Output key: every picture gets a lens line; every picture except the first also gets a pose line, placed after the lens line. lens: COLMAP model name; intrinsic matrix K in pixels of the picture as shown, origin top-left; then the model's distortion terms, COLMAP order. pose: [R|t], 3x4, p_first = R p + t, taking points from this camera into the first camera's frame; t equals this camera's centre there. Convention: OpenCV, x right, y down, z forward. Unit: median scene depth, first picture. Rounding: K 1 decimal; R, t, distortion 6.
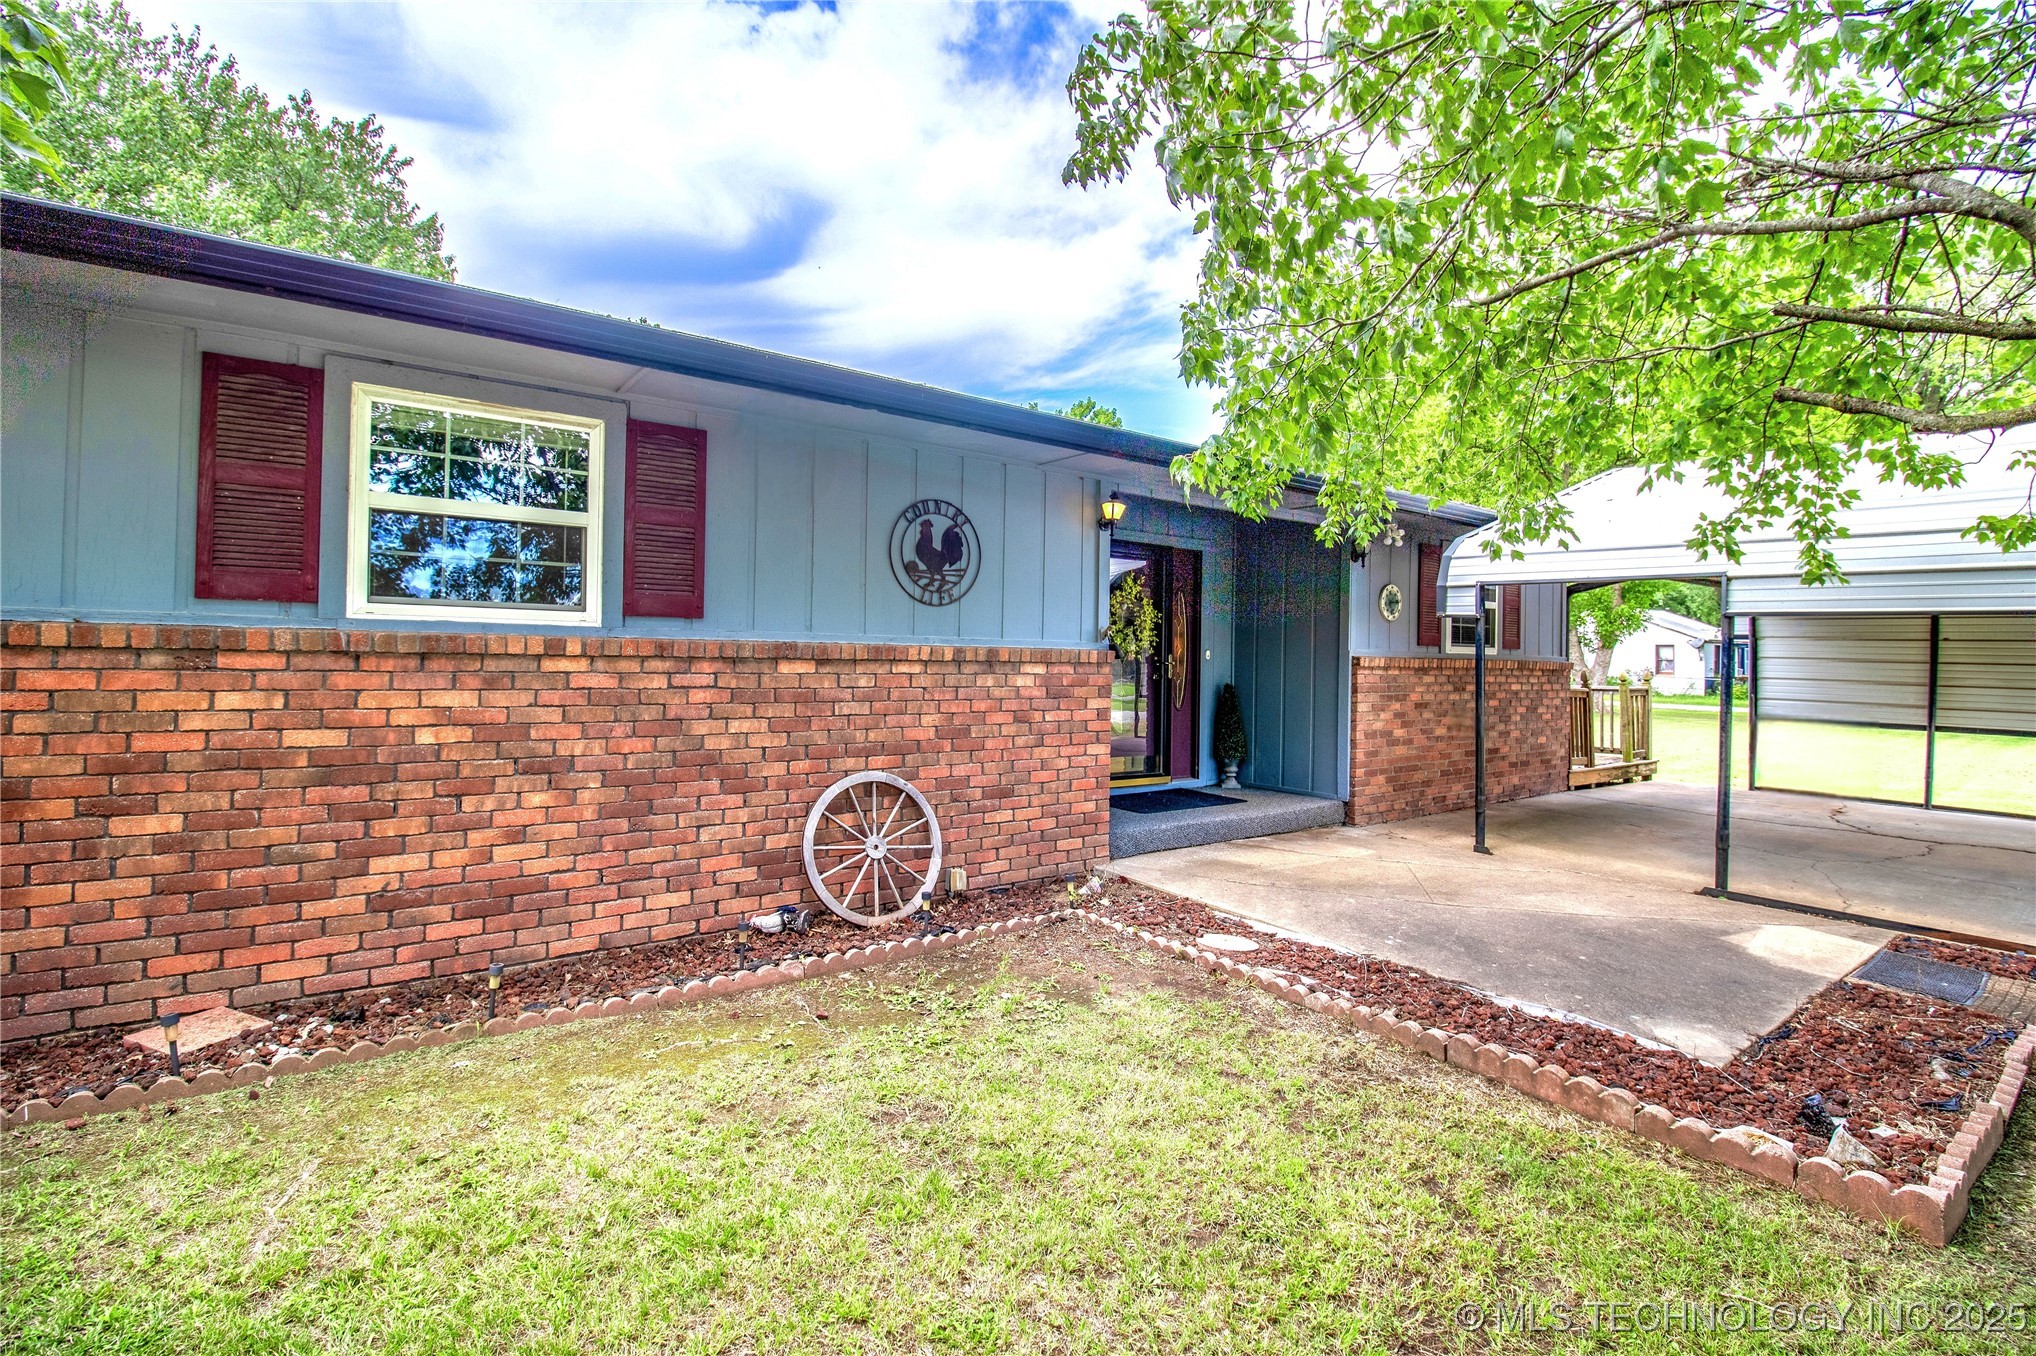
lens RADIAL K [[981.3, 0, 1018.0], [0, 981.3, 678.0], [0, 0, 1]] dist [-0.022846, -0.000347]
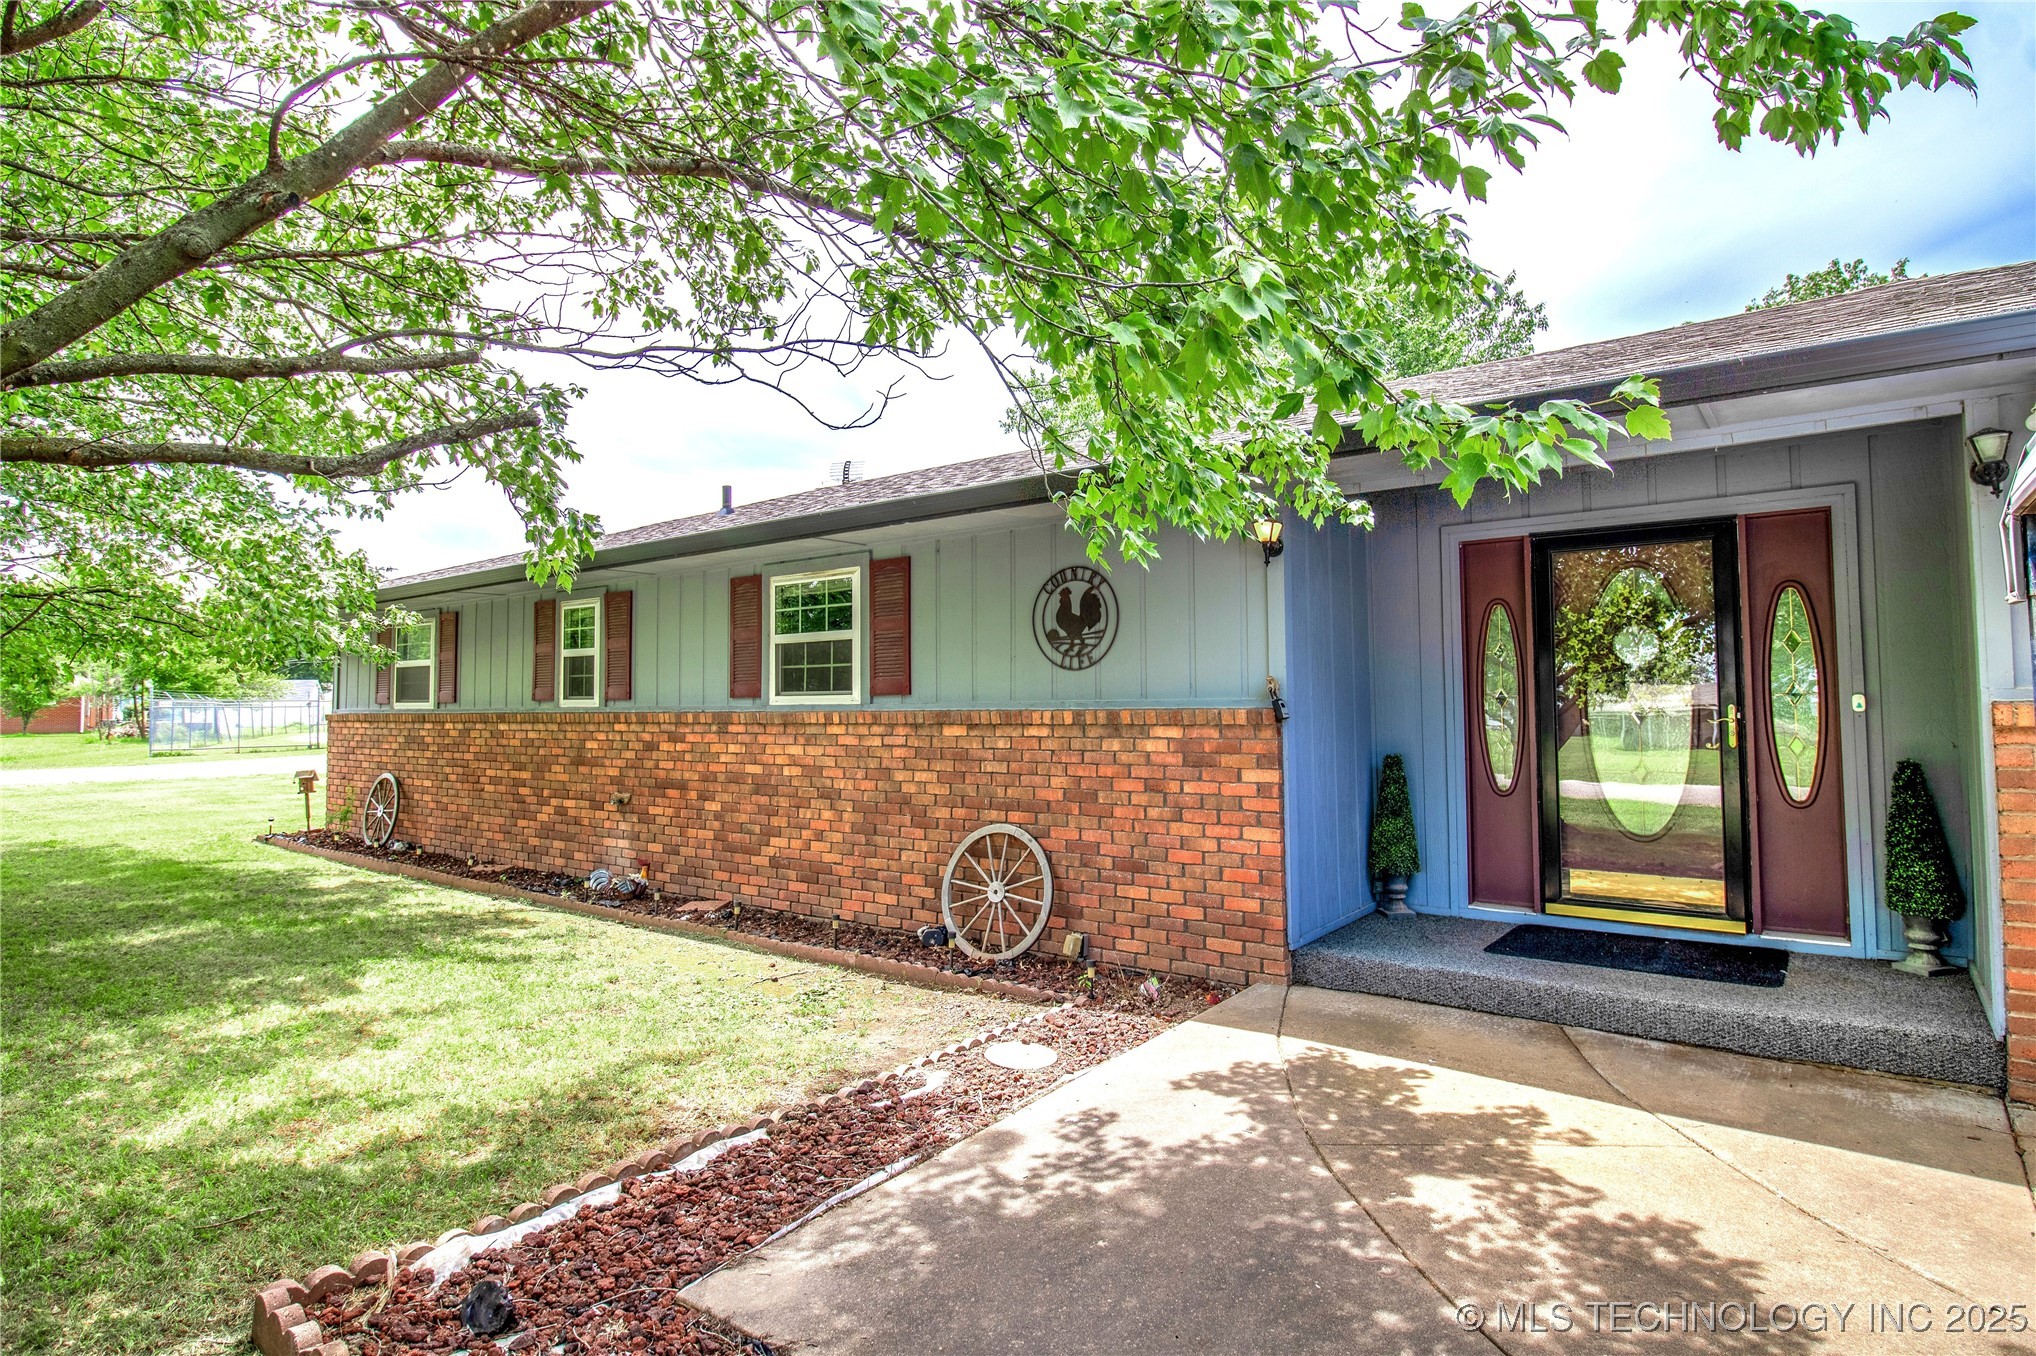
lens RADIAL K [[1145.5, 0, 1018.0], [0, 1145.5, 678.0], [0, 0, 1]] dist [0.000650, 0.000099]
pose [[0.210747, -0.043961, -0.976552, 1.171499], [-0.005600, 0.998918, -0.046177, -0.011263], [0.977525, 0.015200, 0.210273, 0.762786]]
